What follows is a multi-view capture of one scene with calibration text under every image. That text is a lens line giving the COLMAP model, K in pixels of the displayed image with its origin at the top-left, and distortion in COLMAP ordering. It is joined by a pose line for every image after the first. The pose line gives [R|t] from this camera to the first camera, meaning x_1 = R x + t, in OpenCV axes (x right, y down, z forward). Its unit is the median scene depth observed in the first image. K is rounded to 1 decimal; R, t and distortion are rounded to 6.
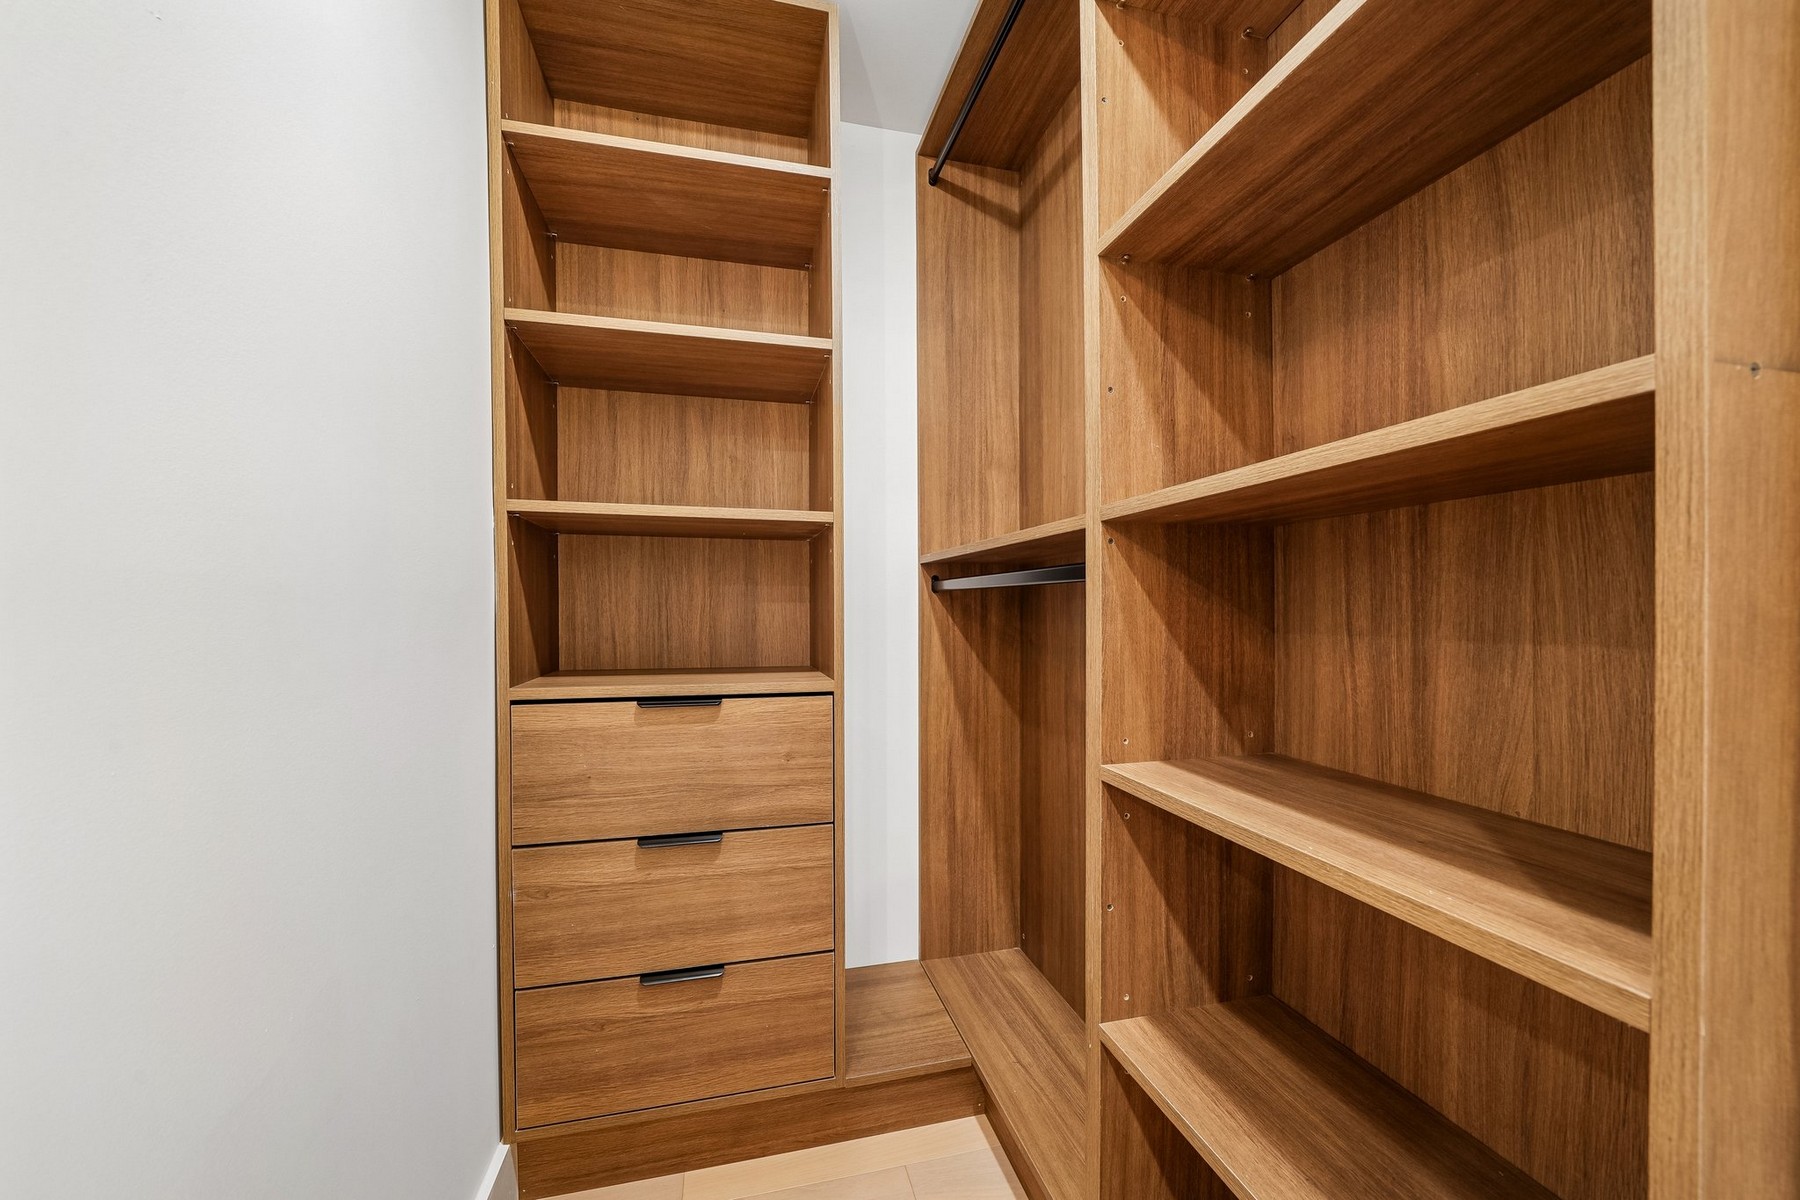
lens RADIAL K [[670.9, 0, 900.0], [0, 670.9, 600.0], [0, 0, 1]] dist [-0.014081, 0.000518]
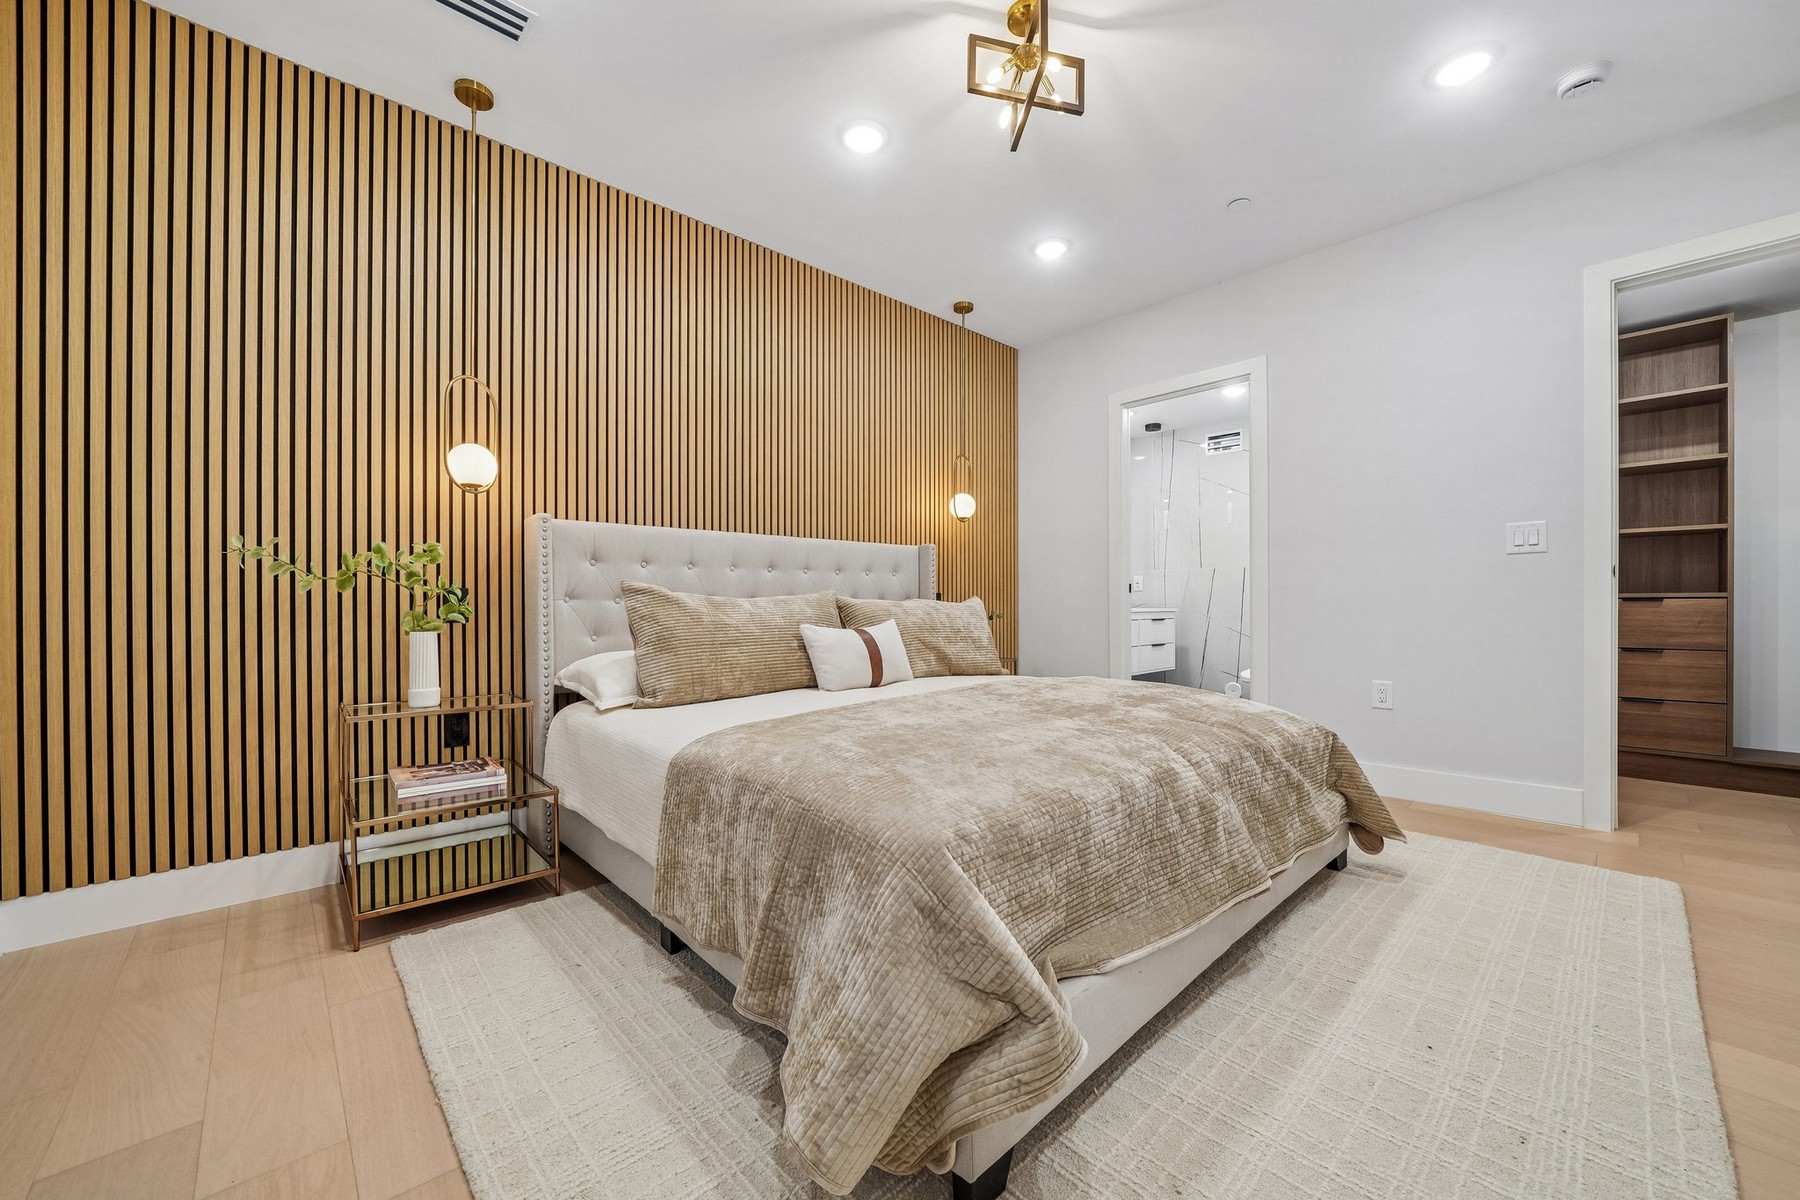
lens RADIAL K [[670.9, 0, 900.0], [0, 670.9, 600.0], [0, 0, 1]] dist [-0.014081, 0.000518]
pose [[0.482993, 0.011920, -0.875543, 0.541887], [-0.005442, 0.999929, 0.010612, 0.136471], [0.875607, -0.000361, 0.483023, -2.817327]]
